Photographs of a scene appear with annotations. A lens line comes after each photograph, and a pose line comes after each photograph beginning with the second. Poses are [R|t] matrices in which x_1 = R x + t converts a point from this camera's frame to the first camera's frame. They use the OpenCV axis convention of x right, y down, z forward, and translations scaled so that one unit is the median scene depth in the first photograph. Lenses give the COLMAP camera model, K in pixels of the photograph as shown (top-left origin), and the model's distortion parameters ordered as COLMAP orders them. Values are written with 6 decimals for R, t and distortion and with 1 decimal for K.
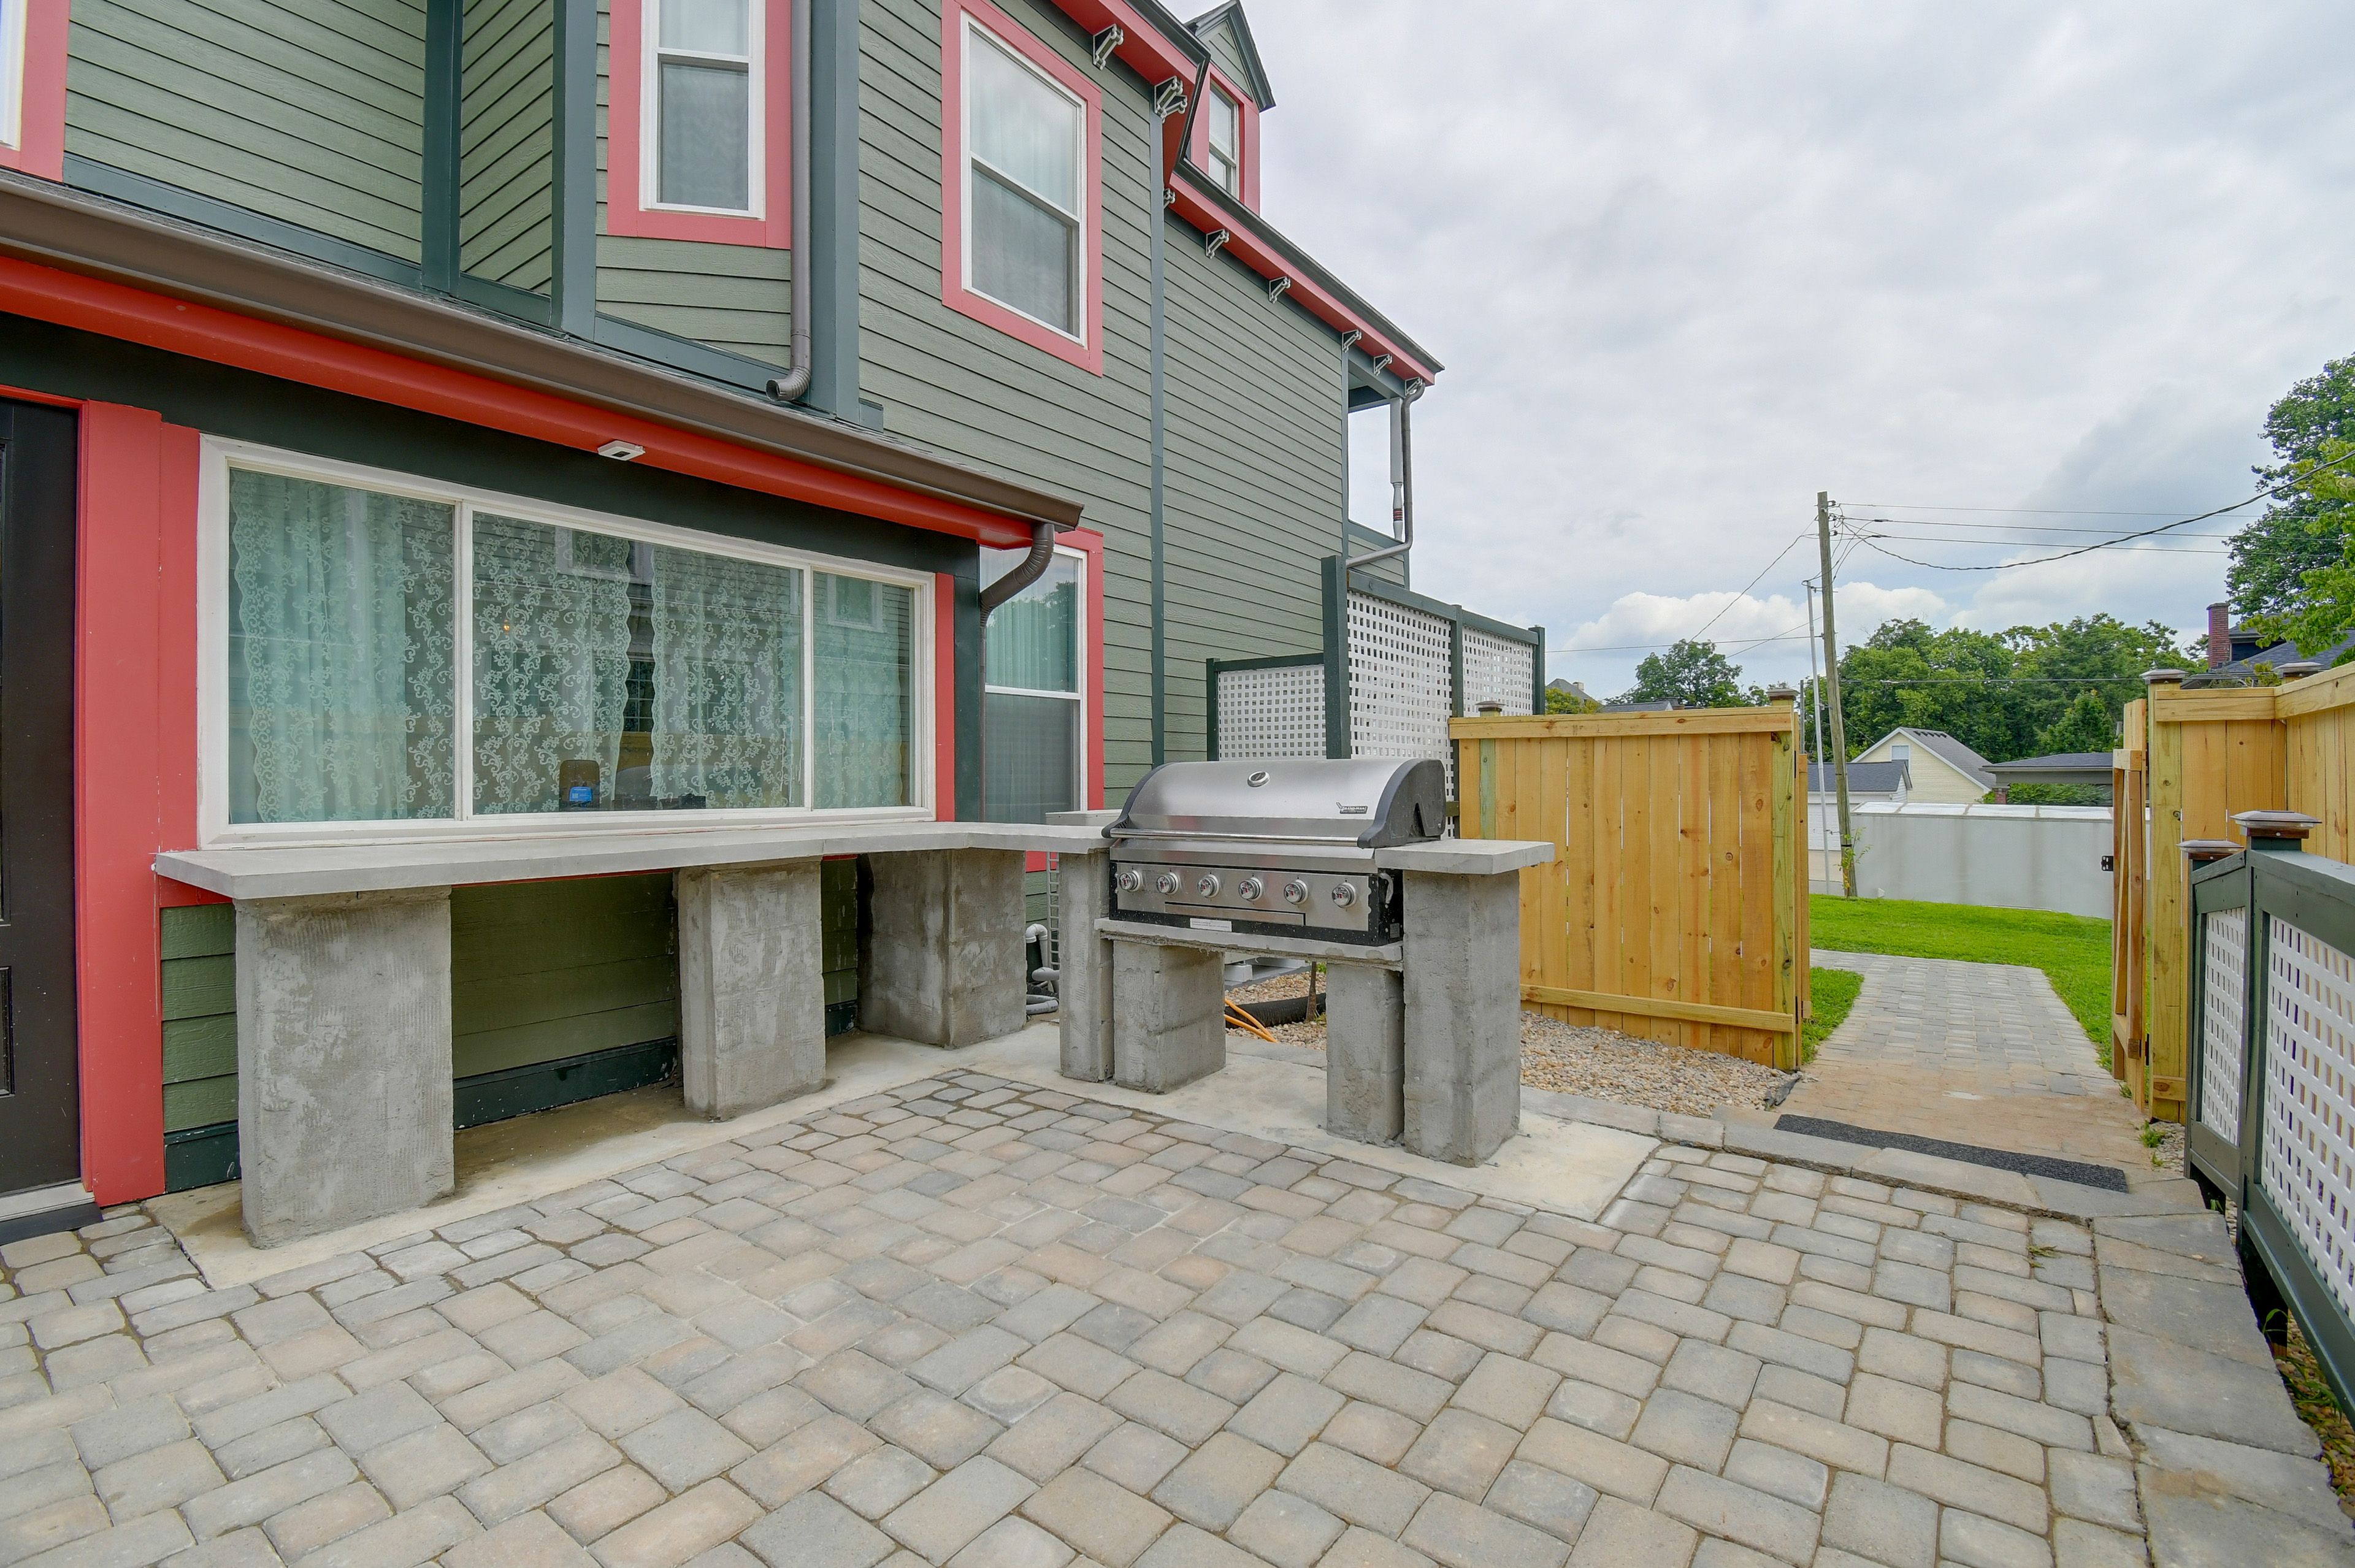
lens RADIAL K [[1074.7, 0, 1168.0], [0, 1074.7, 786.7], [0, 0, 1]] dist [0.023247, -0.010901]
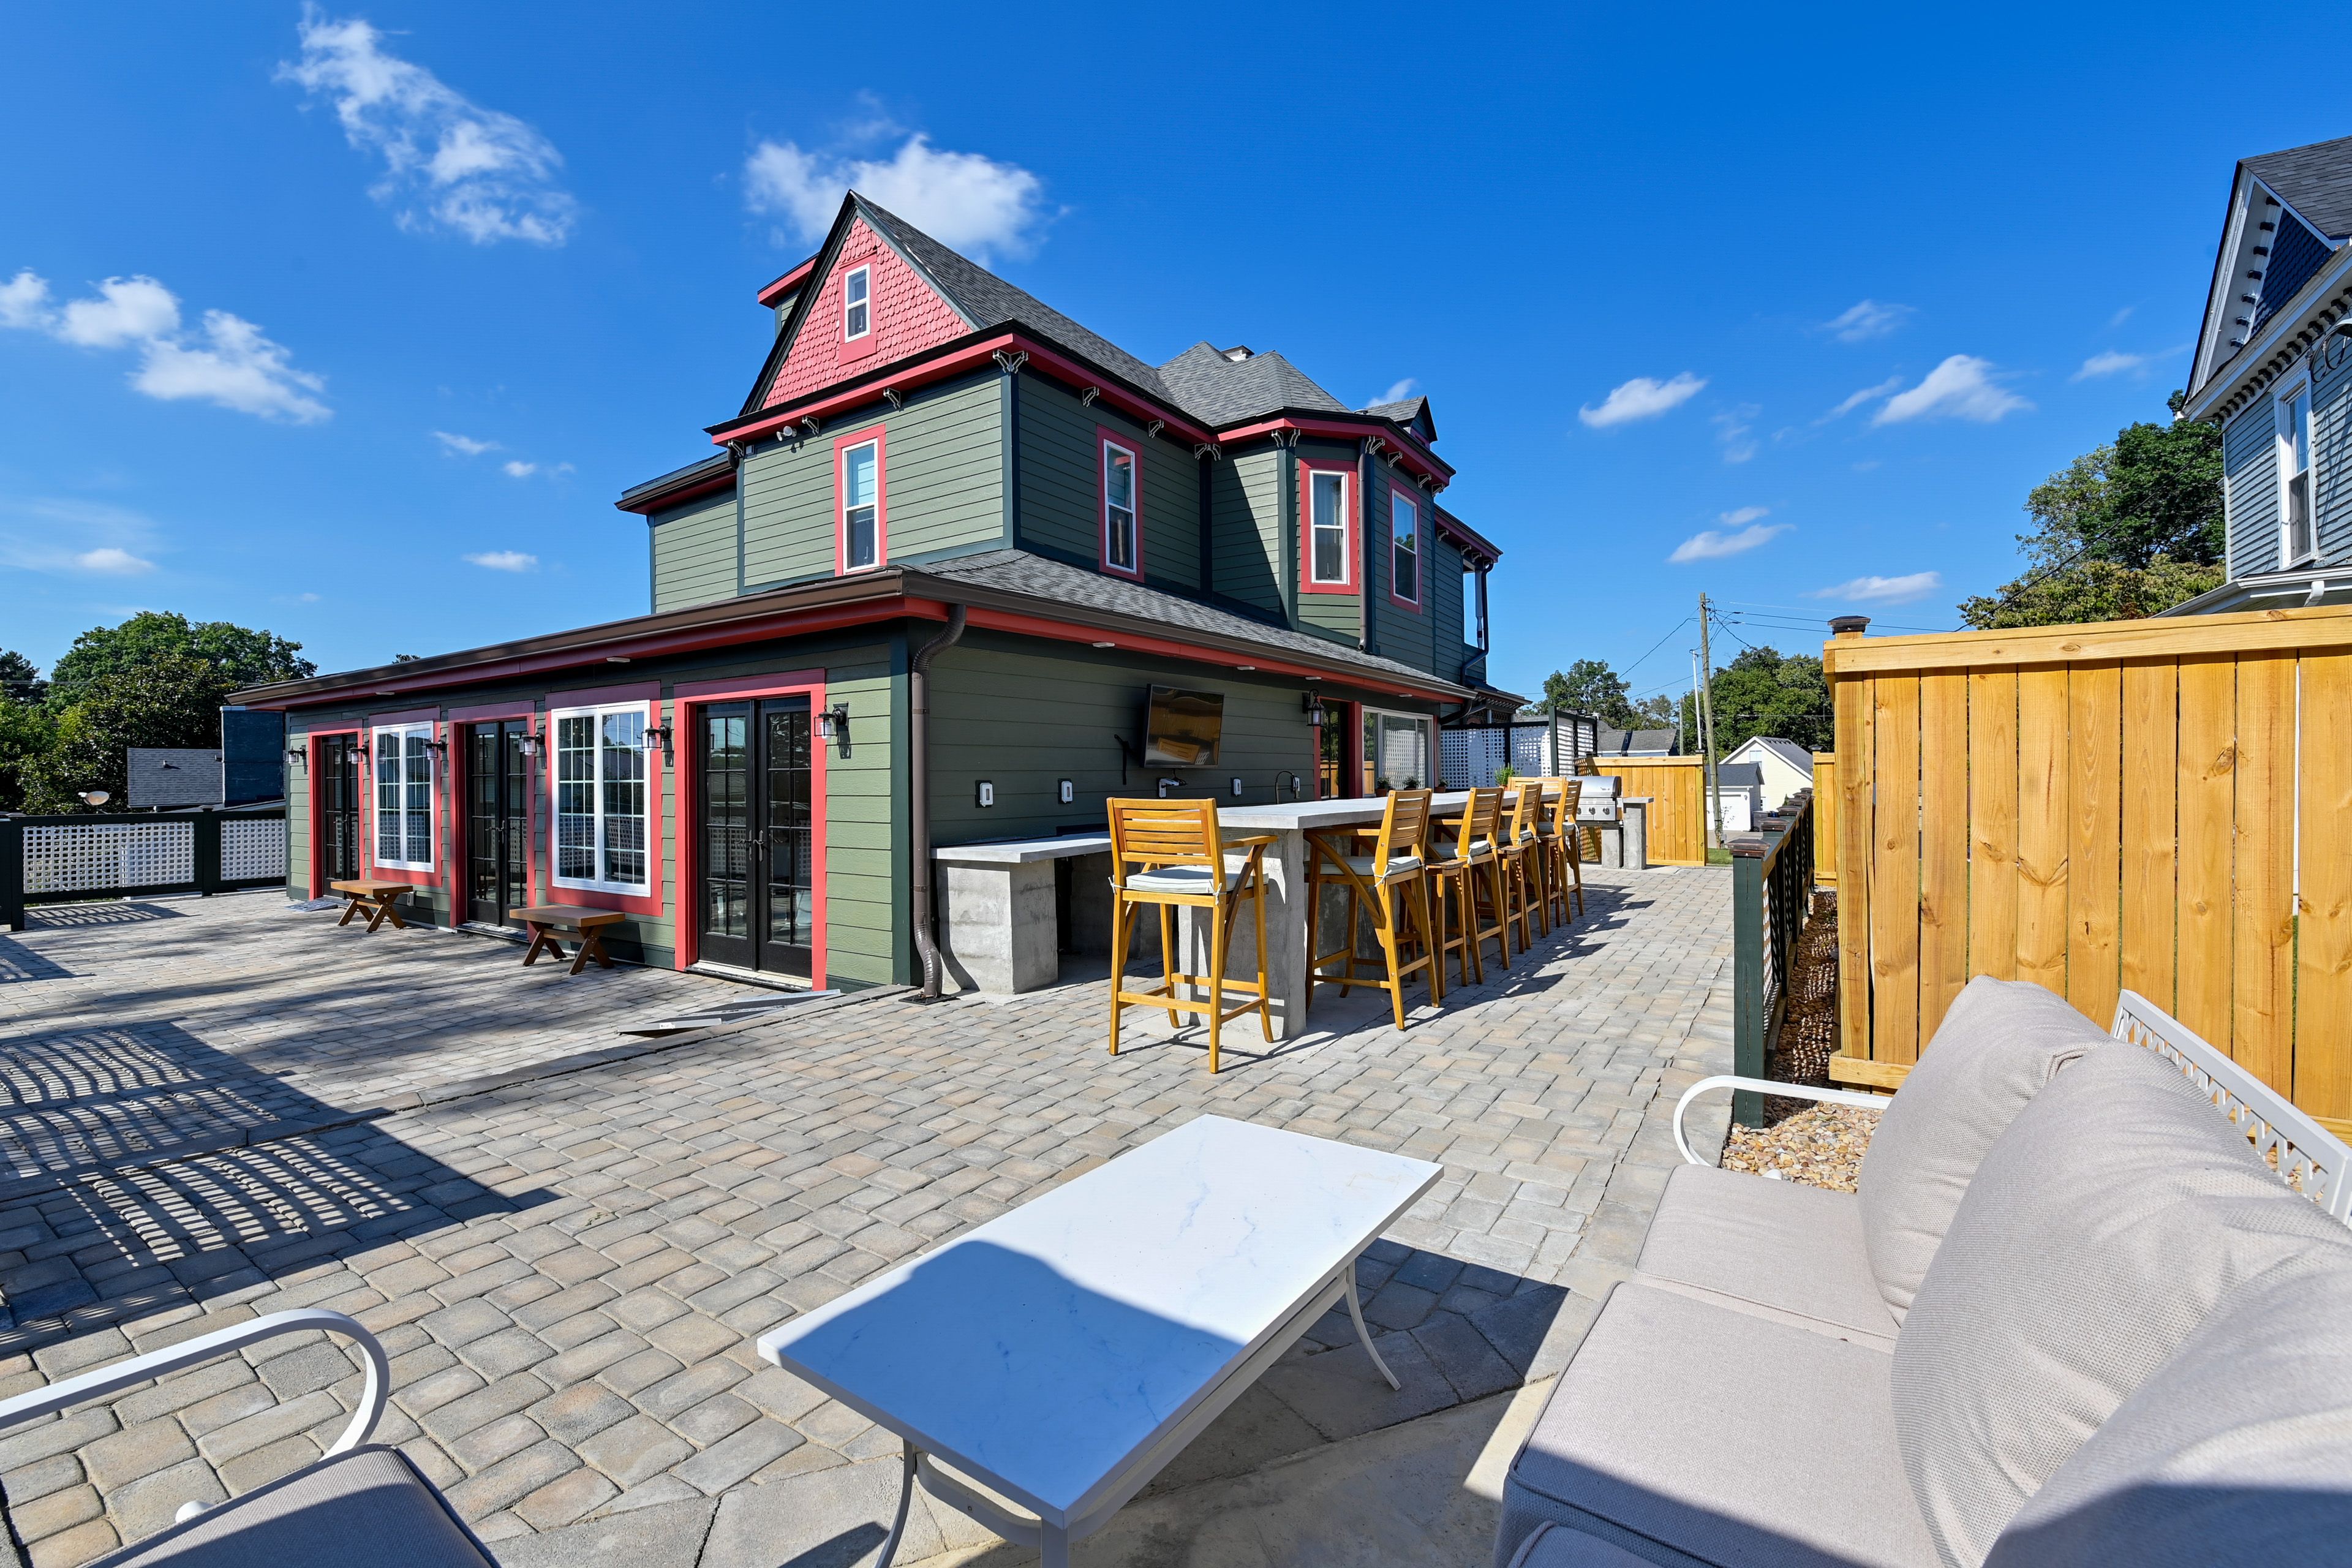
lens RADIAL K [[1073.4, 0, 1166.5], [0, 1073.4, 786.7], [0, 0, 1]] dist [0.023247, -0.010901]
pose [[0.995948, -0.009854, 0.089389, -0.155163], [0.010049, 0.999948, -0.001732, 0.000096], [-0.089367, 0.002623, 0.995995, -0.244421]]
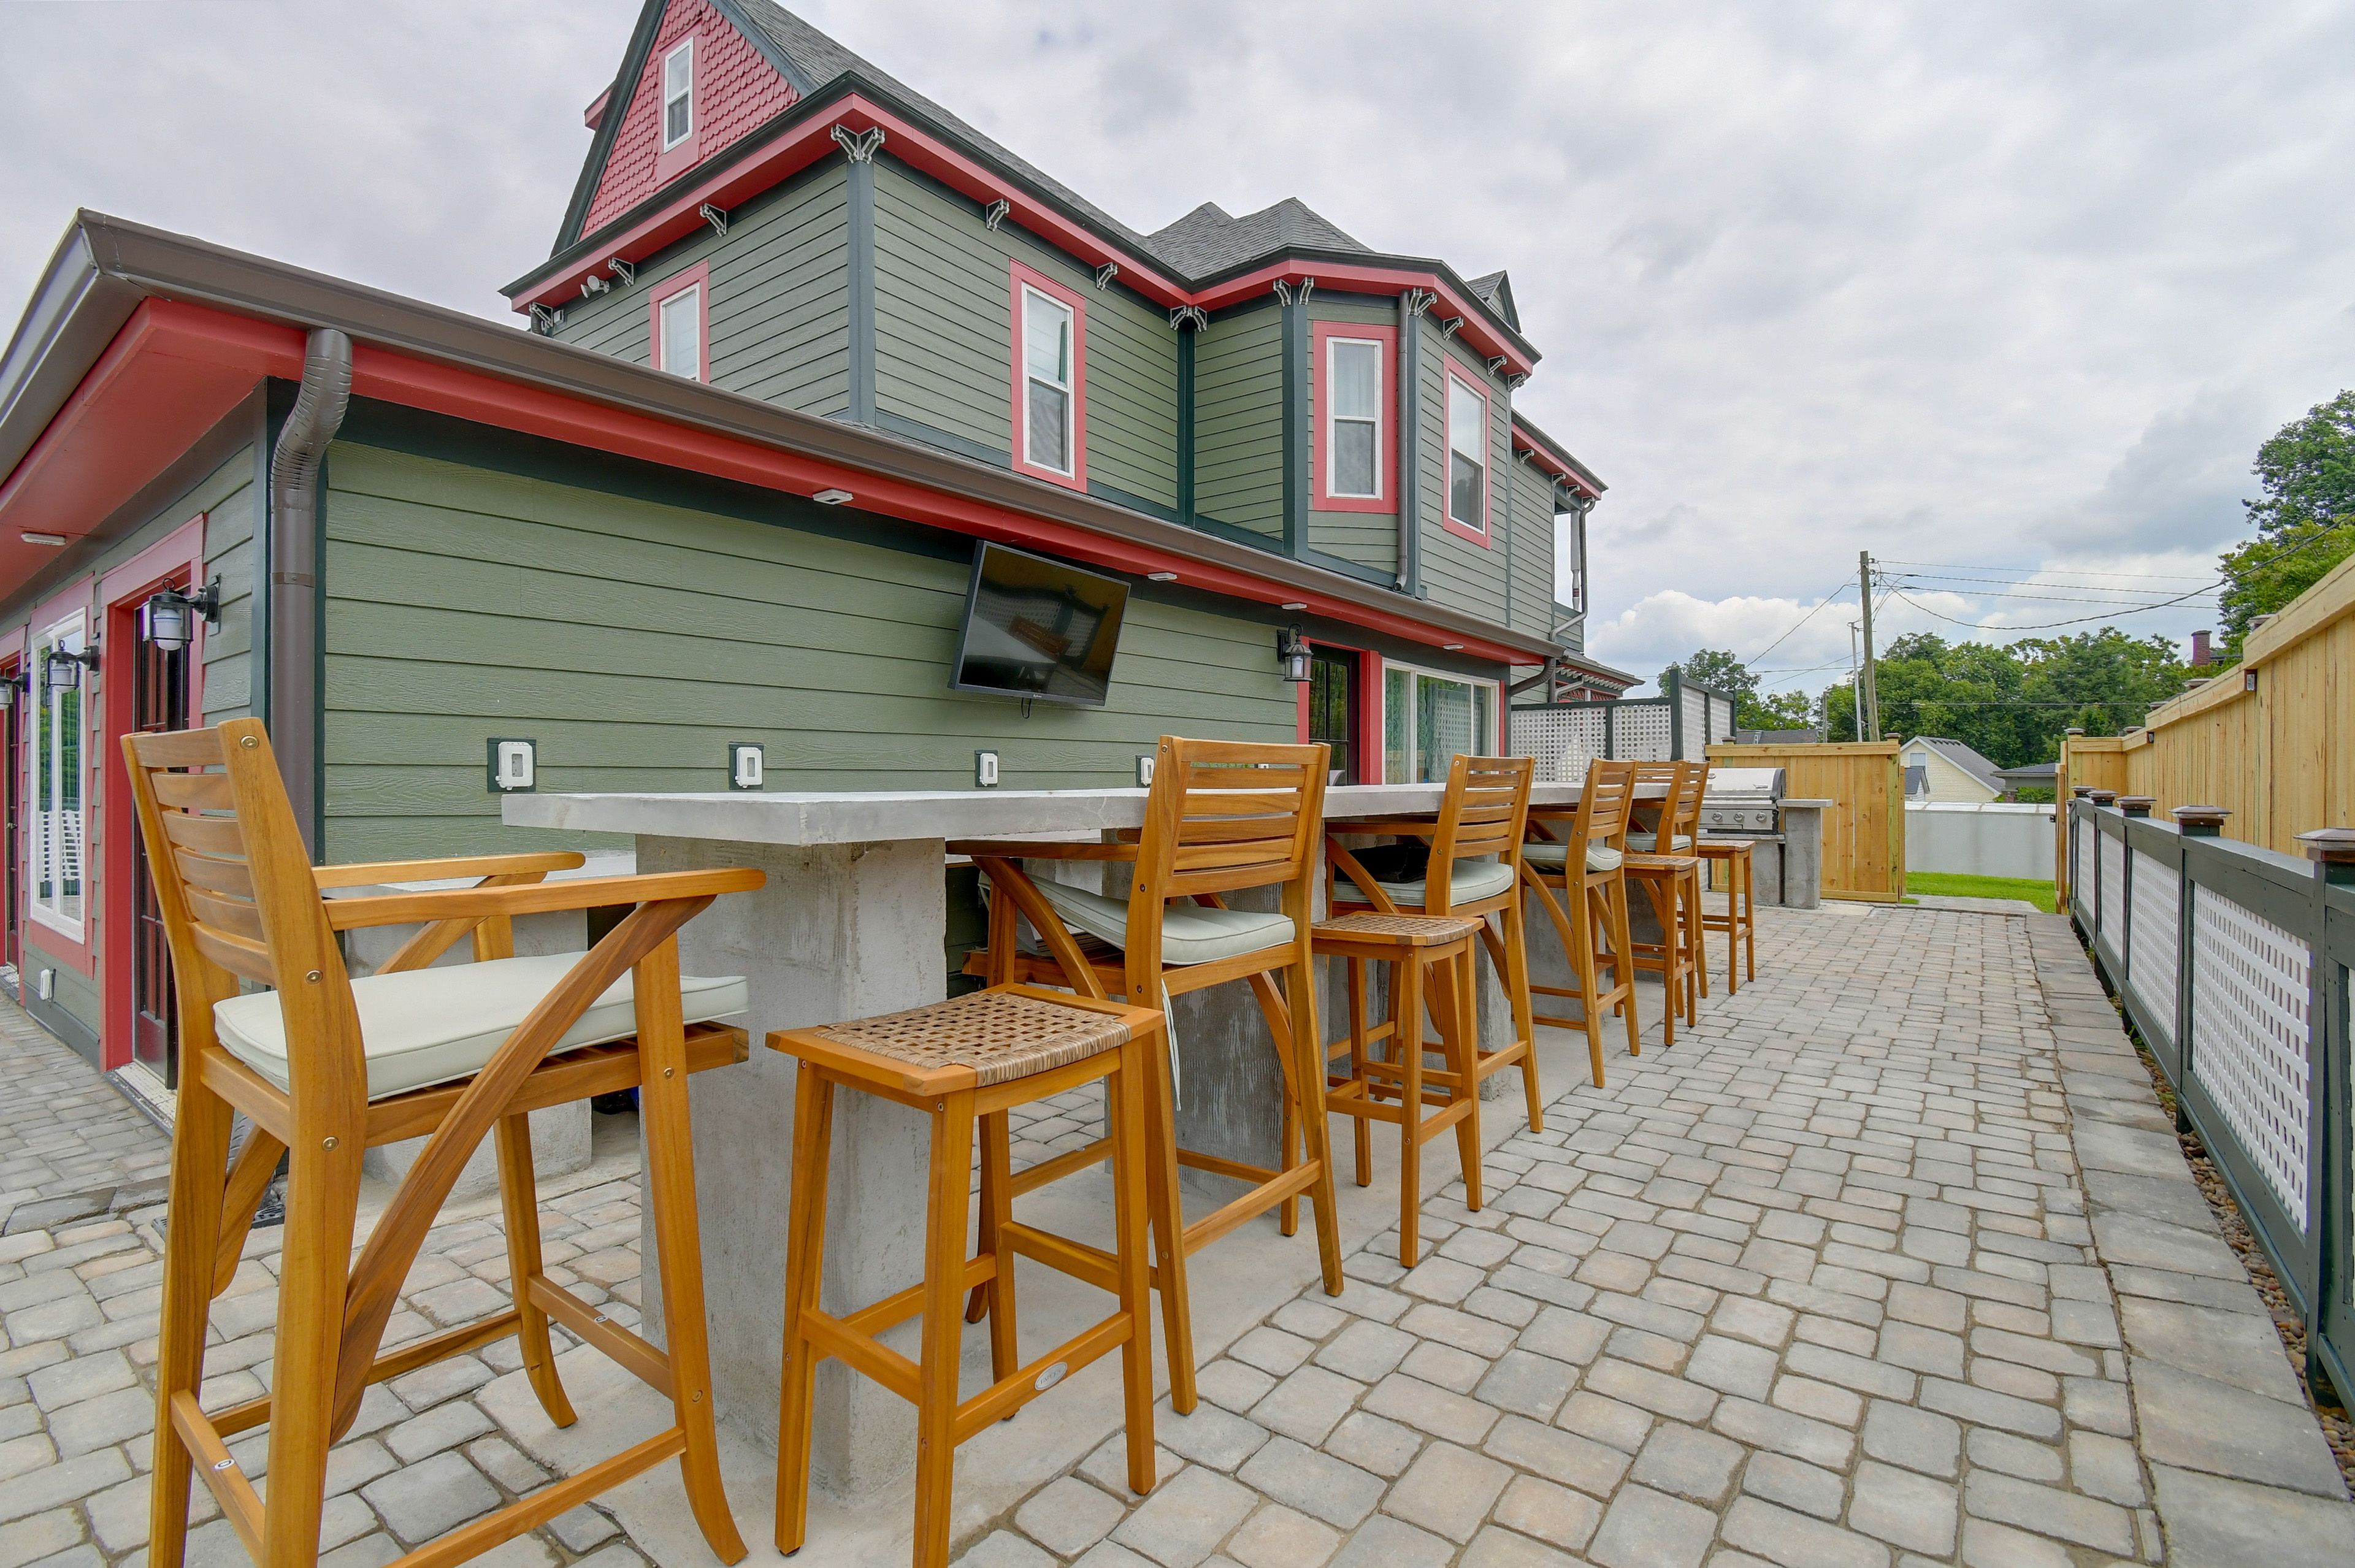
lens RADIAL K [[1126.3, 0, 1161.2], [0, 1126.3, 784.2], [0, 0, 1]] dist [0.028558, -0.000749]
pose [[0.999905, 0.001173, 0.013765, -0.114621], [-0.001069, 0.999971, -0.007551, 0.003122], [-0.013773, 0.007535, 0.999877, -0.153791]]
